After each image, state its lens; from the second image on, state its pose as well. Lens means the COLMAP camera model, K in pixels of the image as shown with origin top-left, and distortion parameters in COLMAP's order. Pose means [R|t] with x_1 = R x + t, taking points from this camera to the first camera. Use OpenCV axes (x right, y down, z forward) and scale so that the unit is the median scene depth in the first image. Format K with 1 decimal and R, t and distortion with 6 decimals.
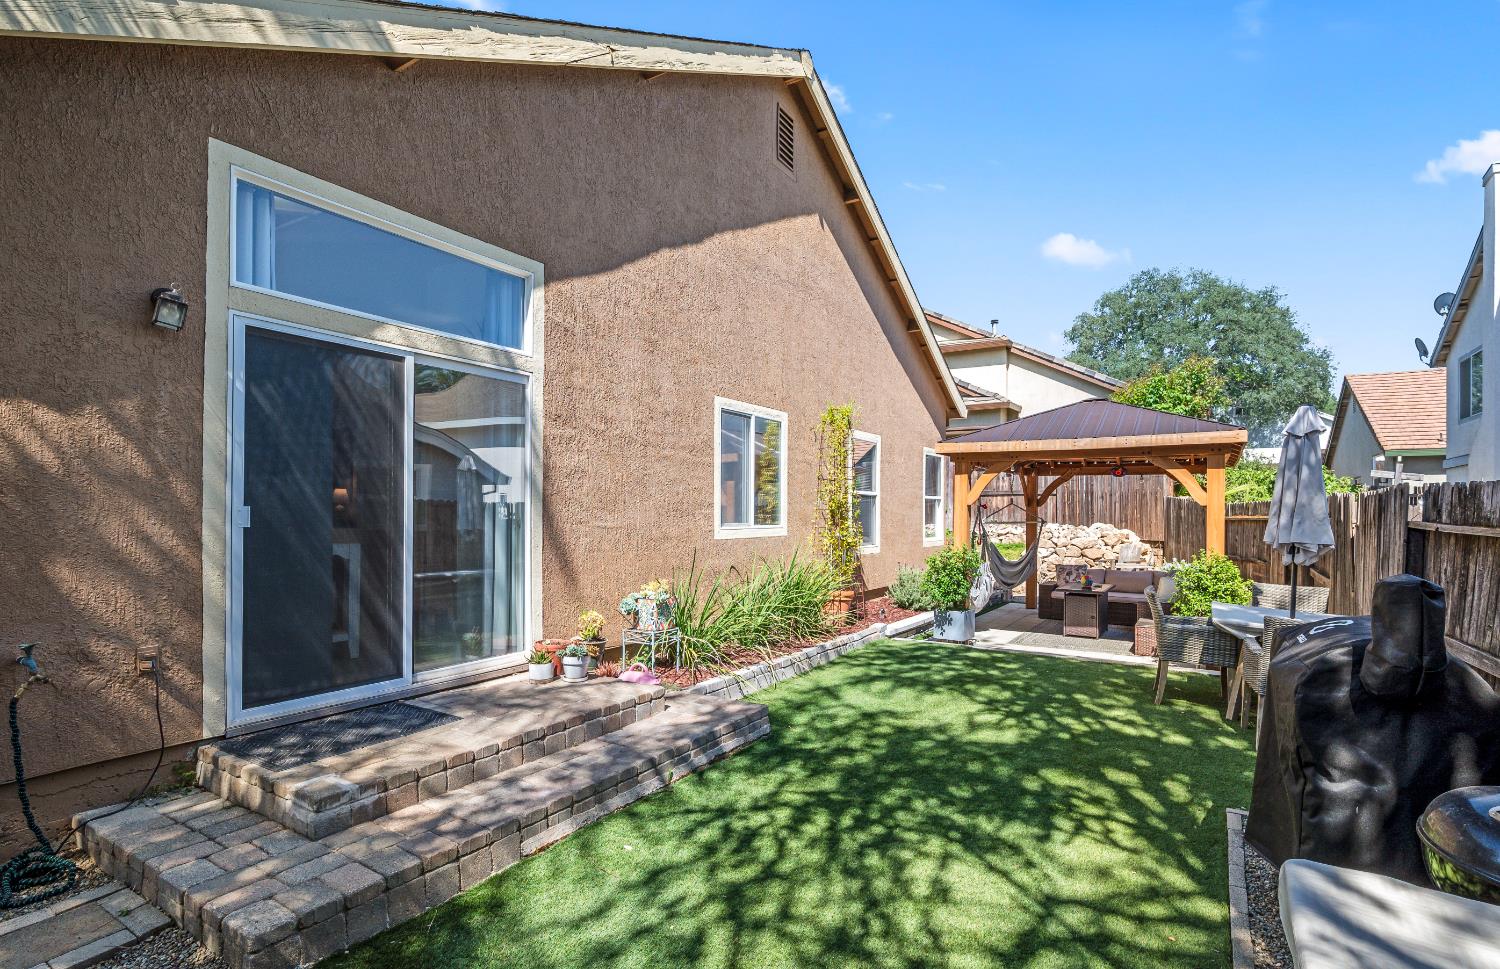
lens RADIAL K [[710.8, 0, 768.0], [0, 710.8, 506.6], [0, 0, 1]] dist [0.005074, -0.000329]
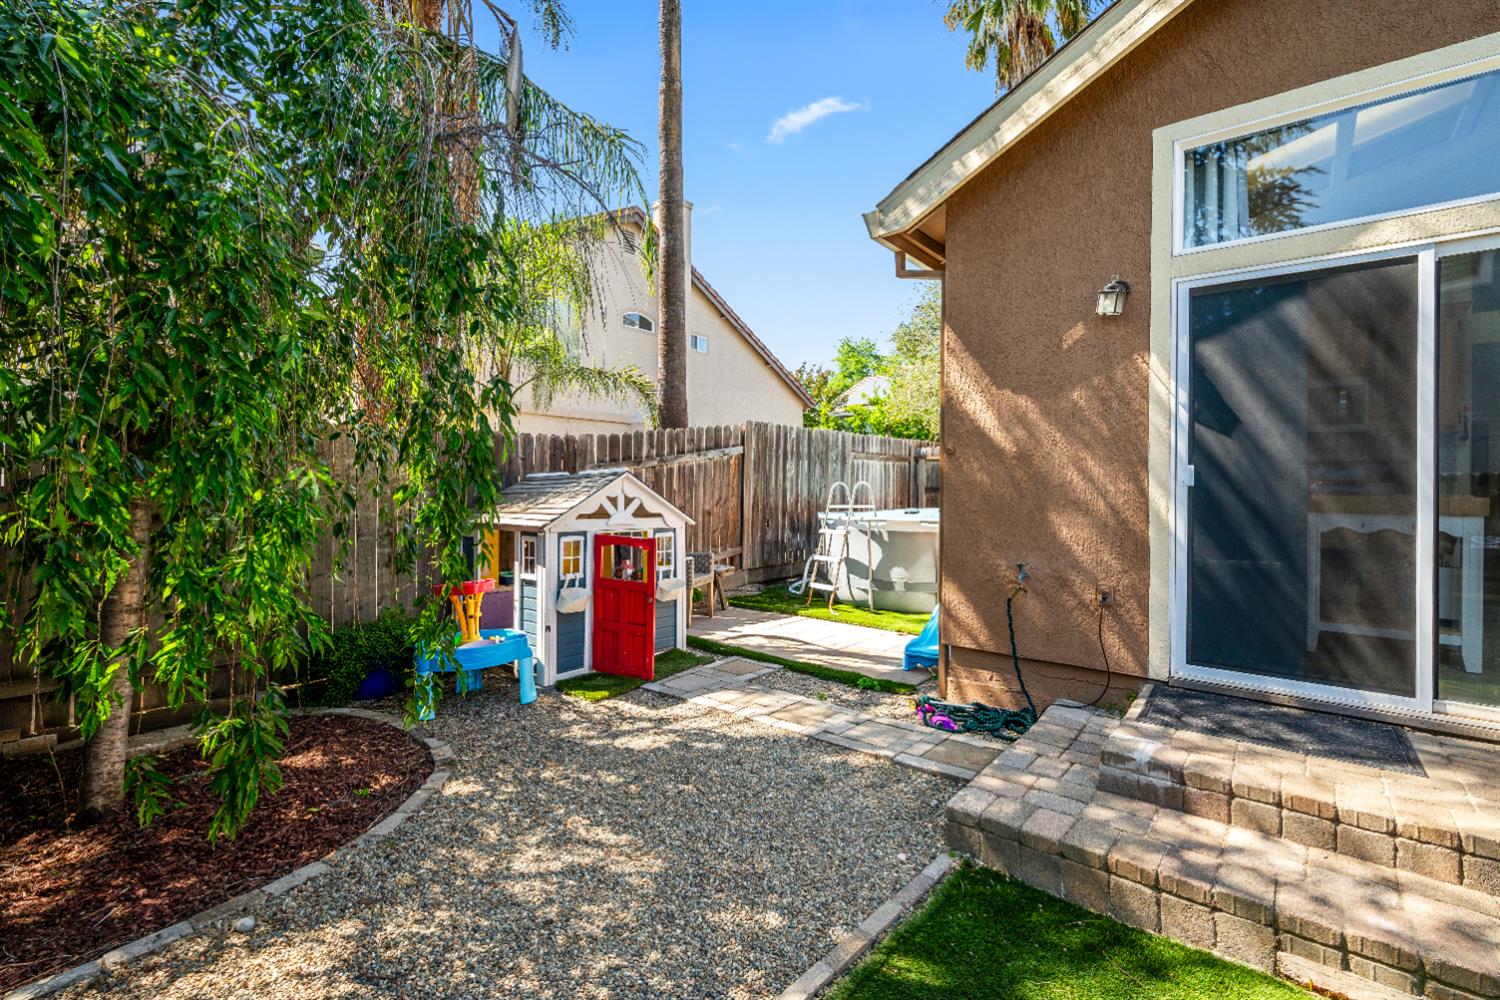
lens RADIAL K [[666.3, 0, 758.5], [0, 666.3, 474.0], [0, 0, 1]] dist [-0.002662, 0.000055]
pose [[-0.126510, -0.028880, -0.991545, 0.279381], [-0.003889, 0.999583, -0.028618, 0.041001], [0.991958, 0.000236, -0.126569, 0.493511]]
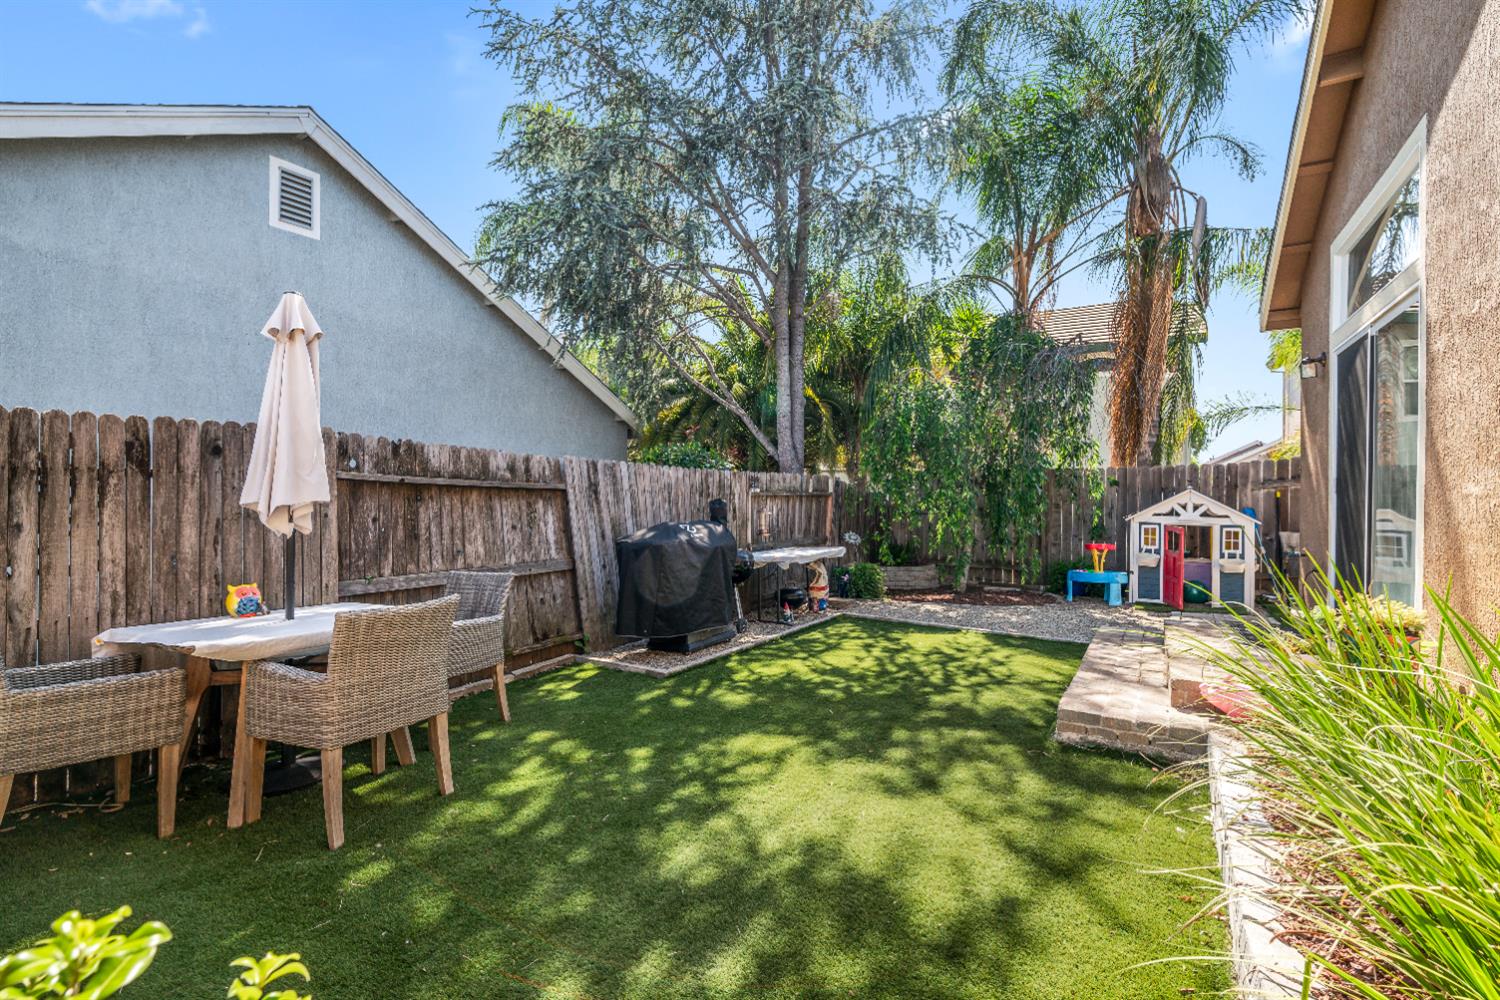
lens RADIAL K [[666.3, 0, 753.9], [0, 666.3, 500.0], [0, 0, 1]] dist [-0.002662, 0.000055]
pose [[-0.999851, -0.017030, 0.002945, 0.424789], [-0.017025, 0.999853, 0.001777, 0.057134], [-0.002974, 0.001727, -0.999994, 2.261630]]
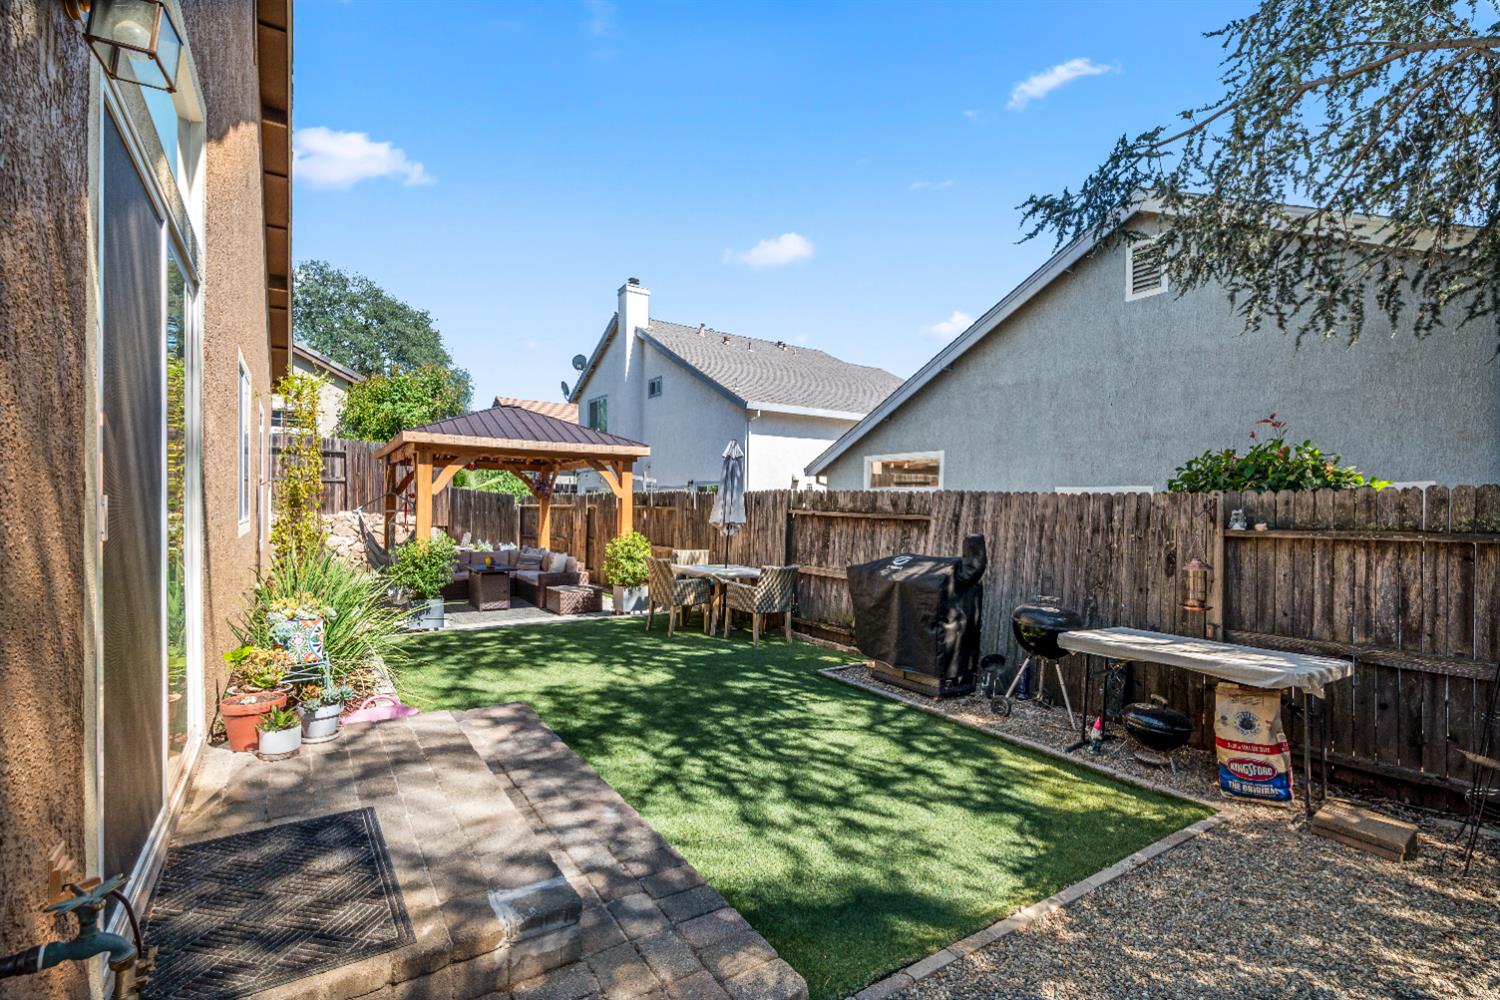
lens RADIAL K [[666.3, 0, 745.9], [0, 666.3, 509.6], [0, 0, 1]] dist [-0.002662, 0.000055]
pose [[0.429354, -0.007917, 0.903102, -0.903171], [-0.014115, 0.999781, 0.015475, -0.005431], [-0.903026, -0.019392, 0.429148, 0.432359]]
